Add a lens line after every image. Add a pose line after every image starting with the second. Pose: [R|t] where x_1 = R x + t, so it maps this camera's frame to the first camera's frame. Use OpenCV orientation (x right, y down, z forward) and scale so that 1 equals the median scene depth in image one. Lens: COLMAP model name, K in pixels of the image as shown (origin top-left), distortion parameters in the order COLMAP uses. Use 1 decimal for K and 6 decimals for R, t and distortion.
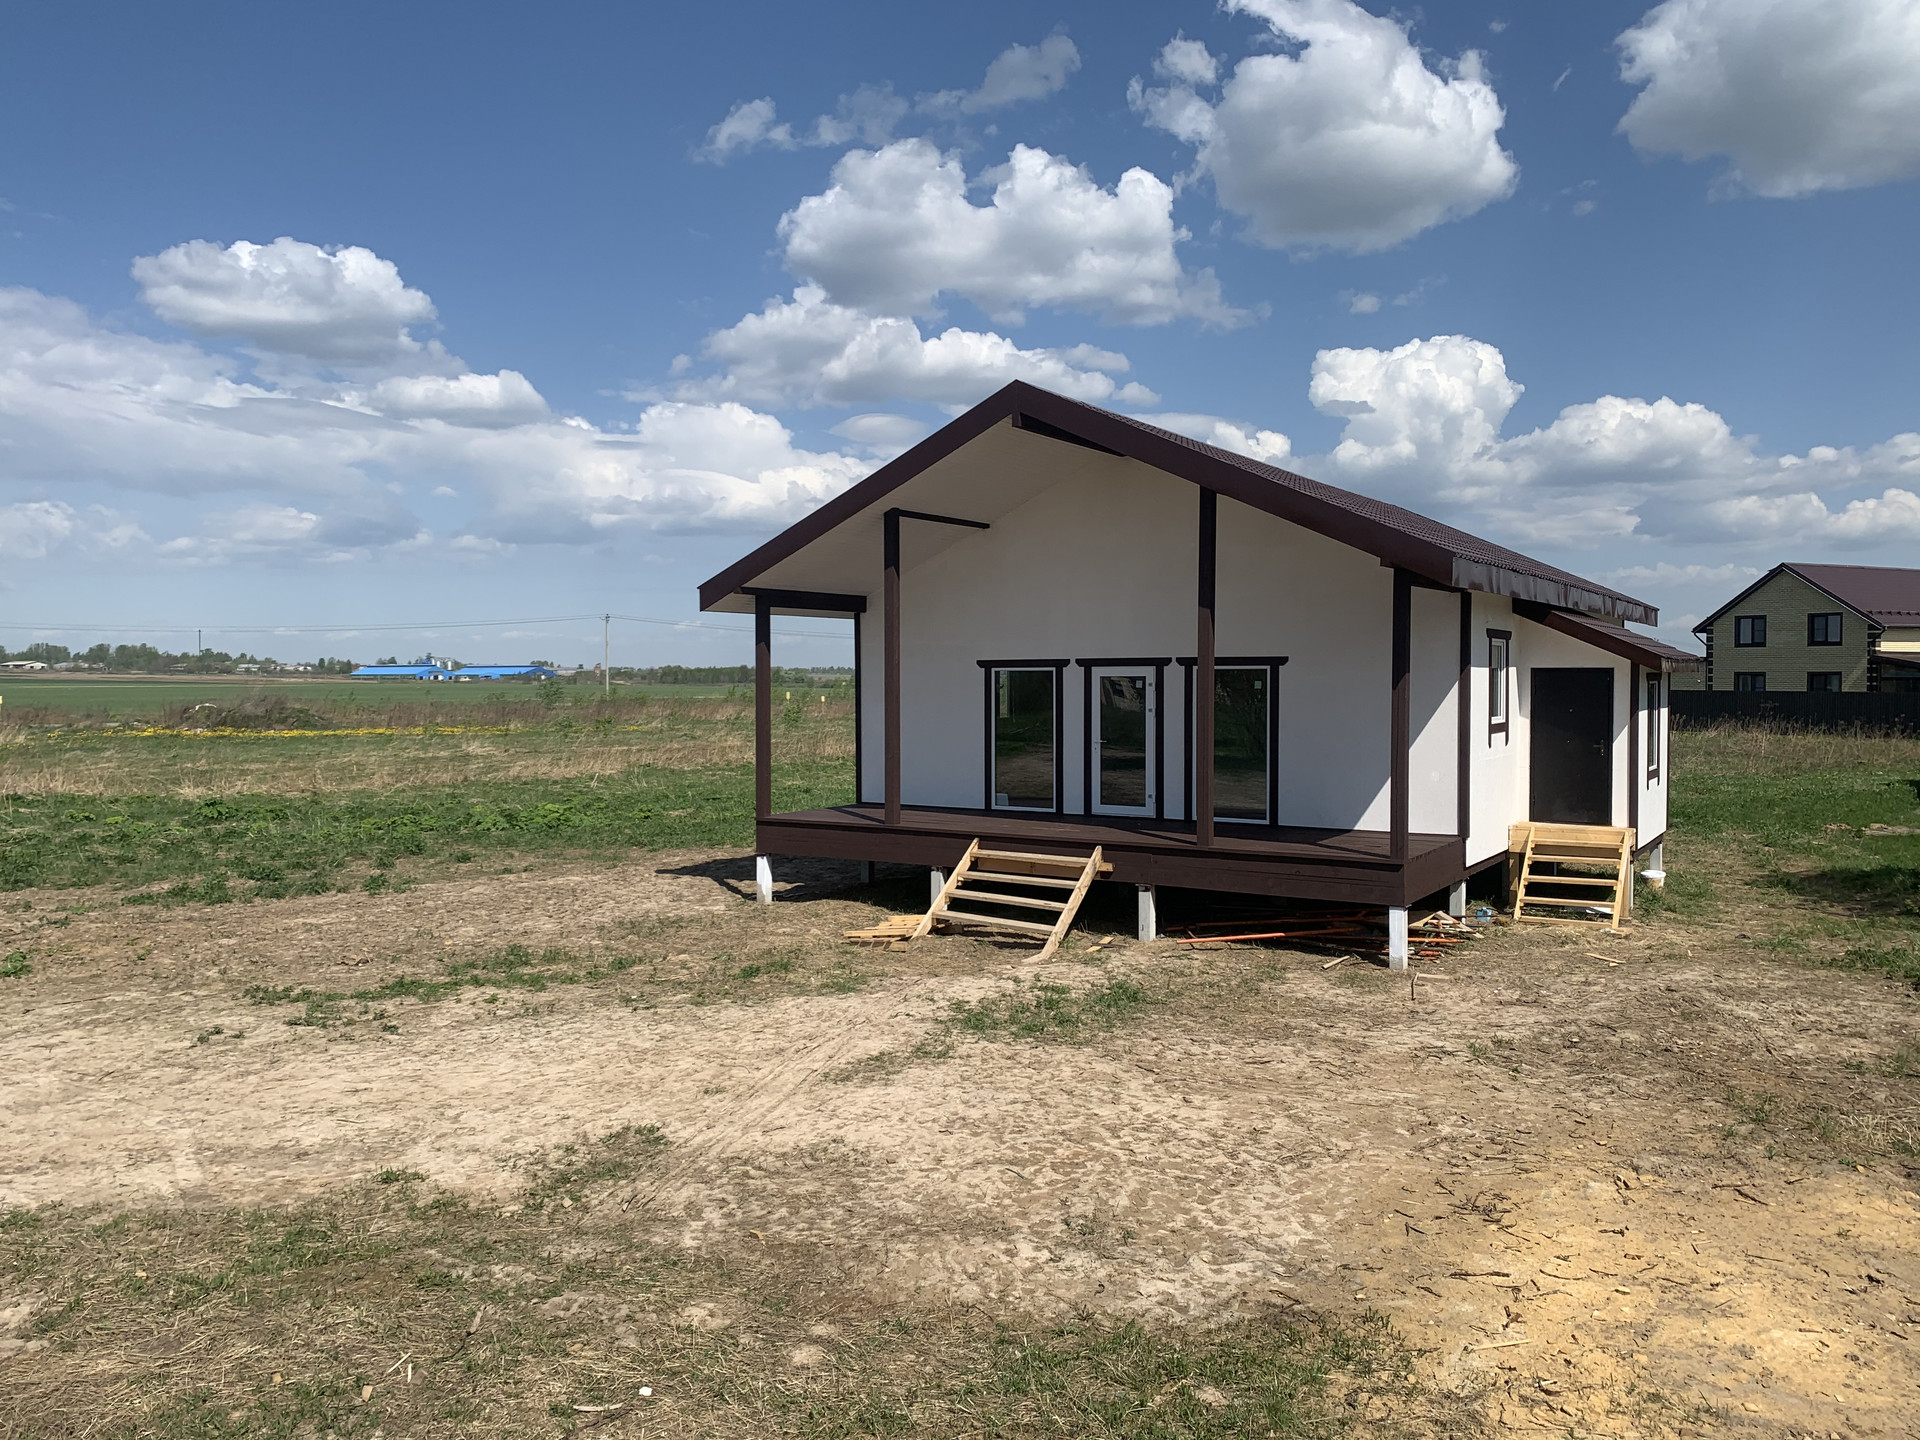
lens RADIAL K [[1445.3, 0, 959.7], [0, 1445.3, 697.6], [0, 0, 1]] dist [0.137821, -0.313658]
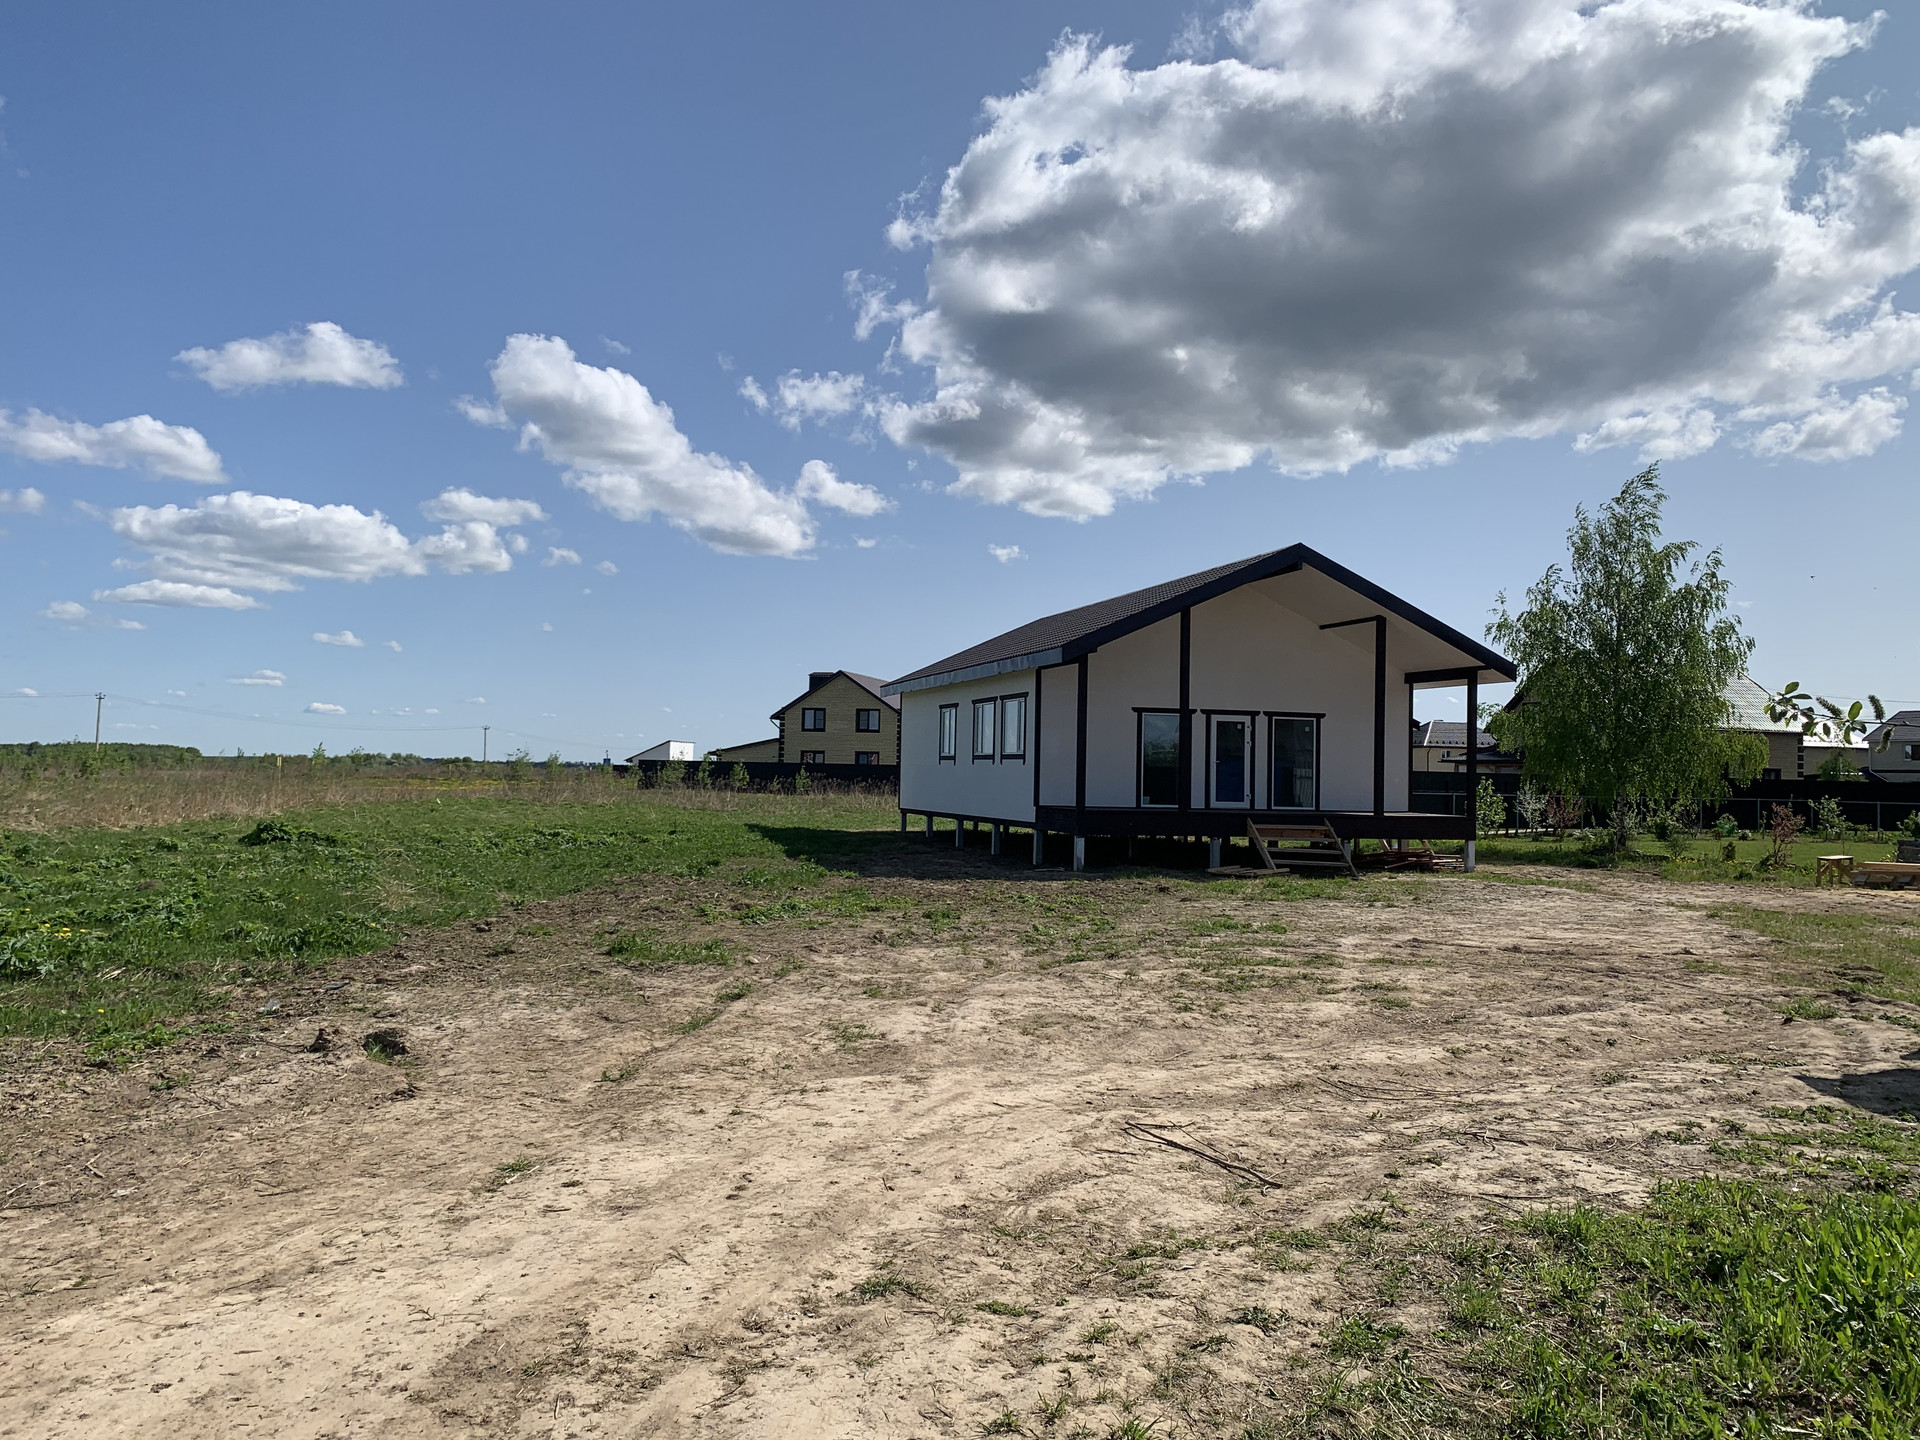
lens RADIAL K [[1445.3, 0, 959.7], [0, 1445.3, 697.6], [0, 0, 1]] dist [0.137821, -0.313658]
pose [[0.592512, 0.062172, 0.803159, -1.349066], [-0.011298, 0.997561, -0.068886, 0.073060], [-0.805483, 0.031742, 0.591769, 0.284345]]
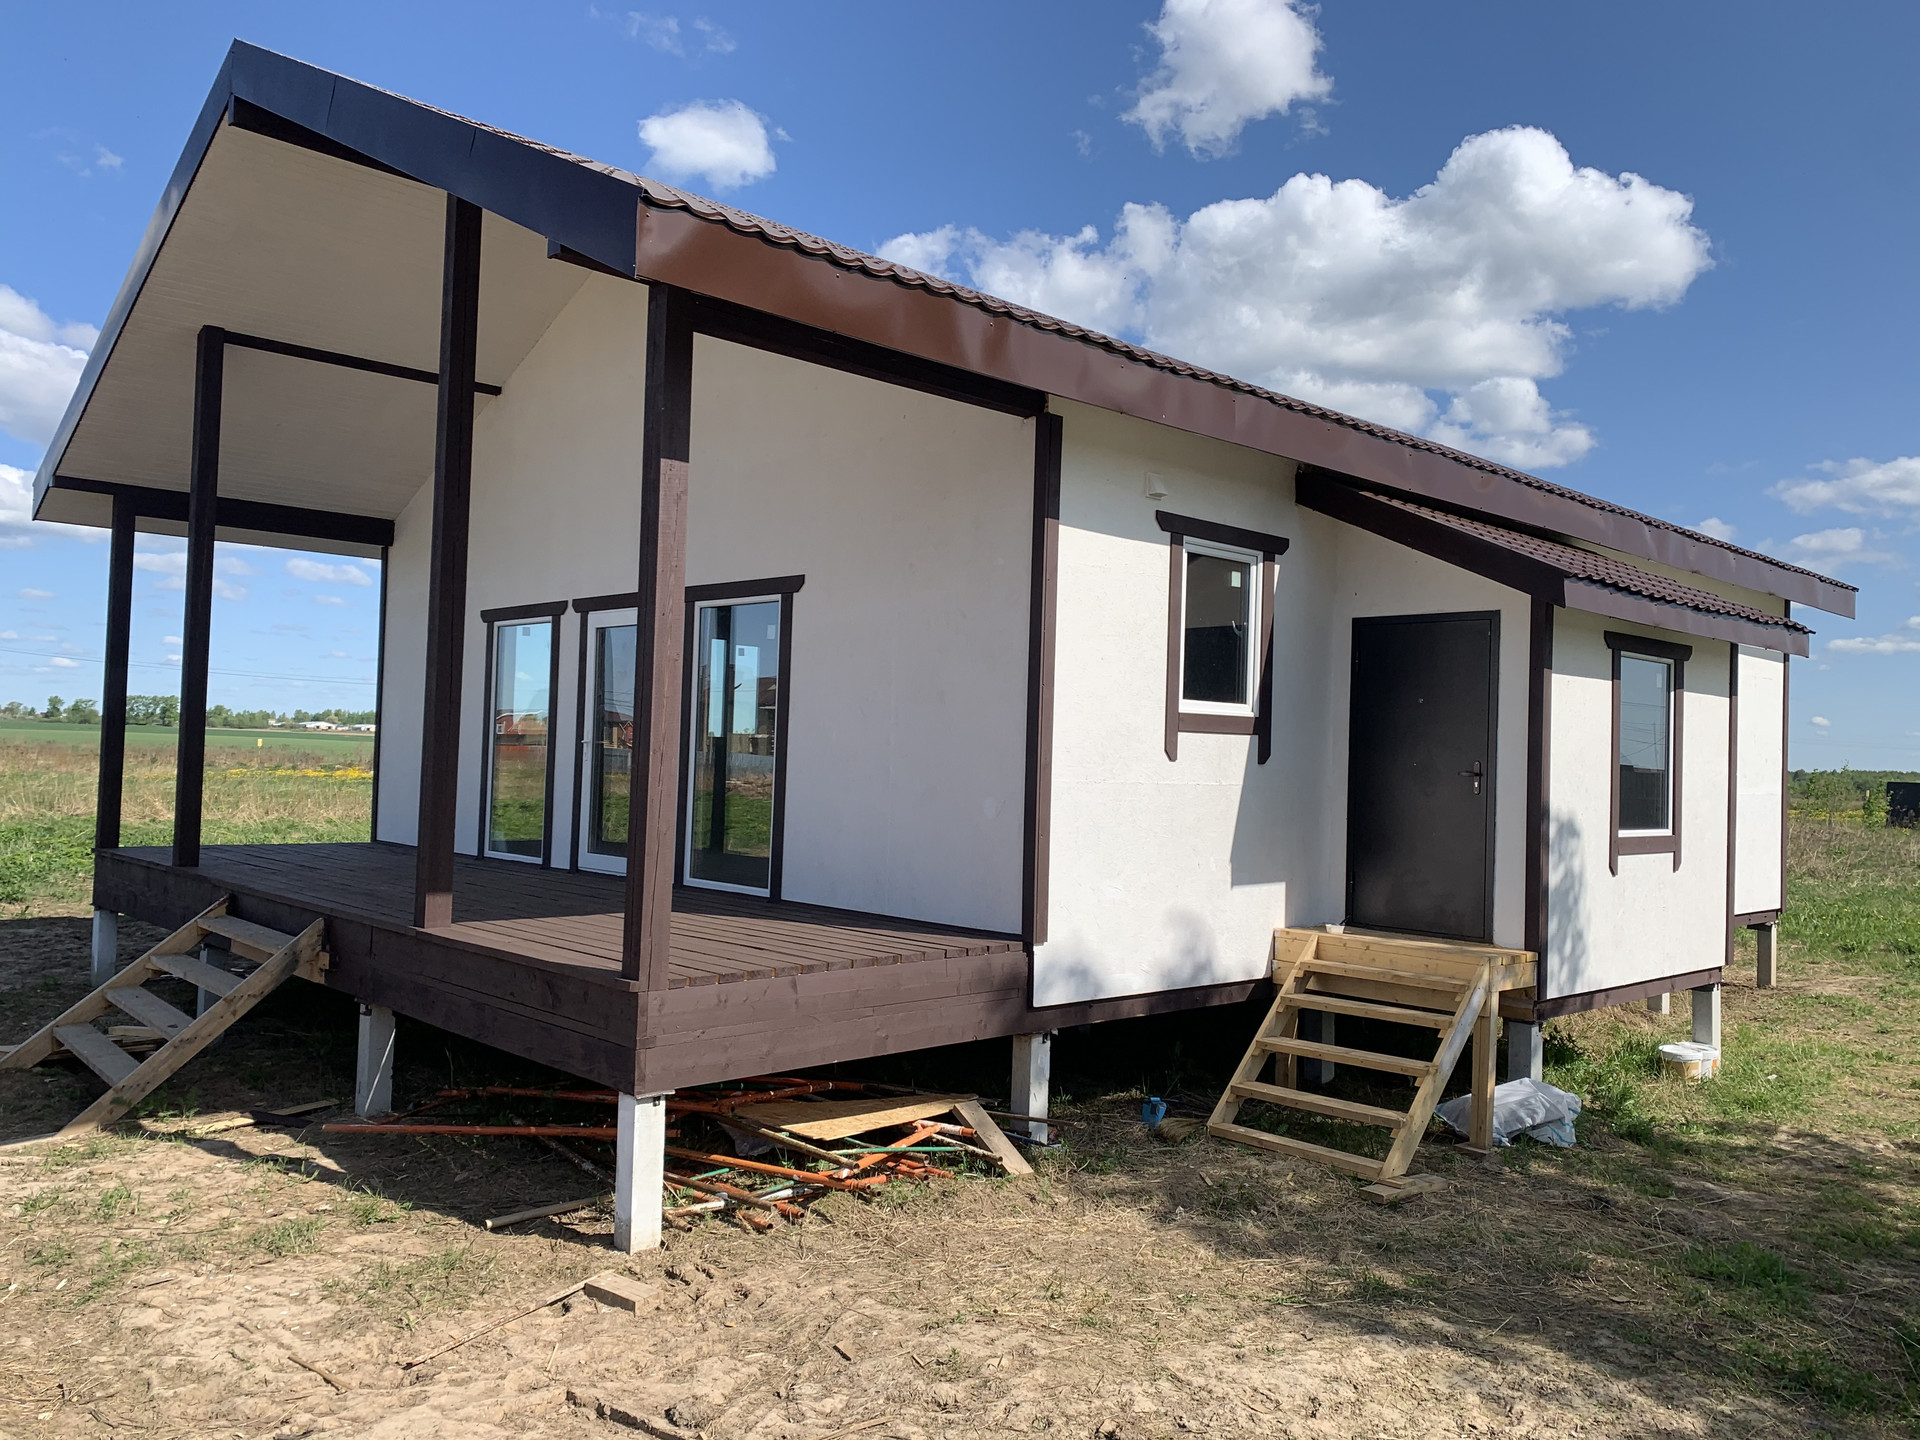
lens RADIAL K [[1464.8, 0, 957.3], [0, 1464.8, 689.3], [0, 0, 1]] dist [0.053688, -0.078884]
pose [[0.963184, 0.019059, -0.268165, 0.392233], [-0.034368, 0.998029, -0.052509, 0.035353], [0.266636, 0.059793, 0.961941, 0.478089]]
